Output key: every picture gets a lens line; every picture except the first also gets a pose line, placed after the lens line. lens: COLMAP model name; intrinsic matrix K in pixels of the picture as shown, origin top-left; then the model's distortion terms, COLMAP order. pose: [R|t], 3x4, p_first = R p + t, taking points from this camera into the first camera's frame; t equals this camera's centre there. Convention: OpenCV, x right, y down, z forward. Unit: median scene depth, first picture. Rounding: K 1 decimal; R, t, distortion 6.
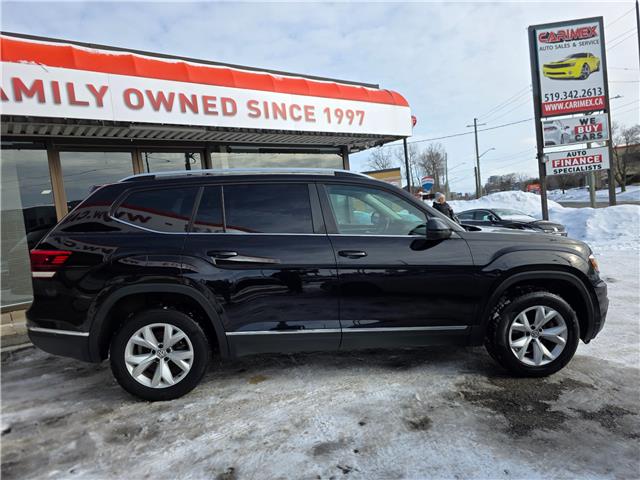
lens RADIAL K [[424.6, 0, 322.9], [0, 424.6, 267.5], [0, 0, 1]] dist [0.055933, -0.046294]
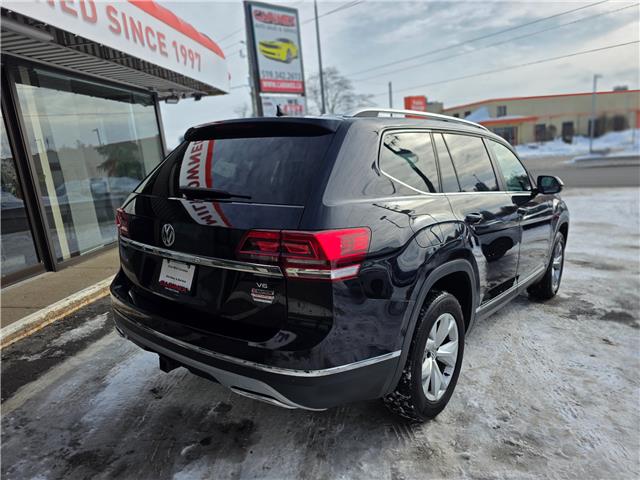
lens RADIAL K [[424.6, 0, 322.9], [0, 424.6, 267.5], [0, 0, 1]] dist [0.055933, -0.046294]
pose [[0.699585, -0.141125, 0.700475, -0.216820], [0.093814, 0.989957, 0.105753, -0.010360], [-0.708364, -0.008269, 0.705798, 0.128308]]
